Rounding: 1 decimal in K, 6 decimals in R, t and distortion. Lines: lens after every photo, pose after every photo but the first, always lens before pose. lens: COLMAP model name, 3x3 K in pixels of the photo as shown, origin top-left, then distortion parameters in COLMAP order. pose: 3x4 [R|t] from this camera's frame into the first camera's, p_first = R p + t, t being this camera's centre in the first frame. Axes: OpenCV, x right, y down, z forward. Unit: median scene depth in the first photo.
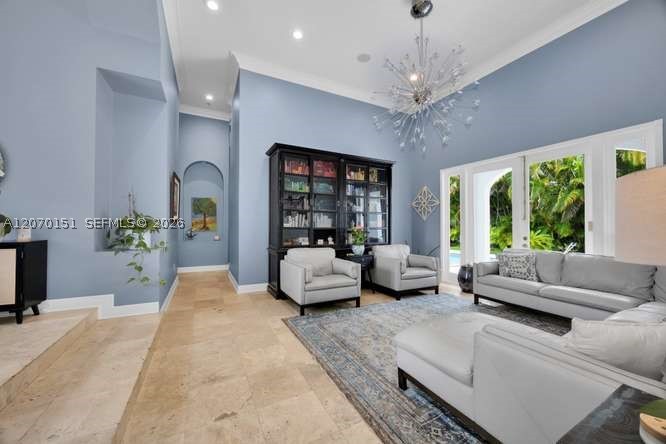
lens RADIAL K [[252.5, 0, 330.5], [0, 252.5, 223.3], [0, 0, 1]] dist [-0.001127, -0.000179]
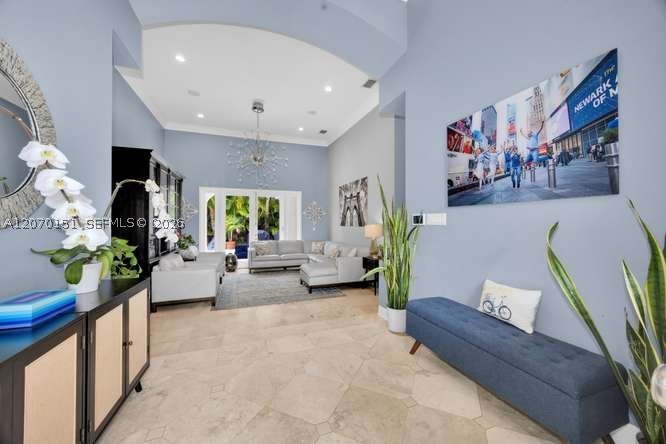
lens RADIAL K [[252.5, 0, 331.5], [0, 252.5, 221.4], [0, 0, 1]] dist [-0.001127, -0.000179]
pose [[0.123490, -0.001942, 0.992344, -1.639018], [-0.010157, 0.999943, 0.003221, -0.087419], [-0.992294, -0.010477, 0.123463, 0.312882]]
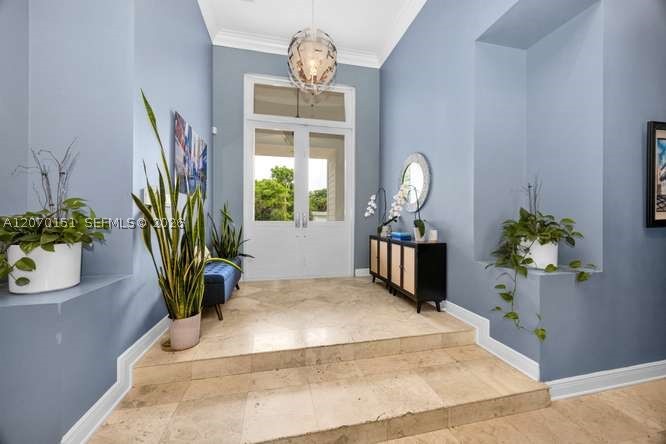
lens RADIAL K [[252.5, 0, 331.0], [0, 252.5, 219.6], [0, 0, 1]] dist [-0.001127, -0.000179]
pose [[-0.254154, -0.005680, -0.967147, 0.007410], [0.010154, 0.999912, -0.008541, -0.025043], [0.967111, -0.011991, -0.254074, 0.788721]]
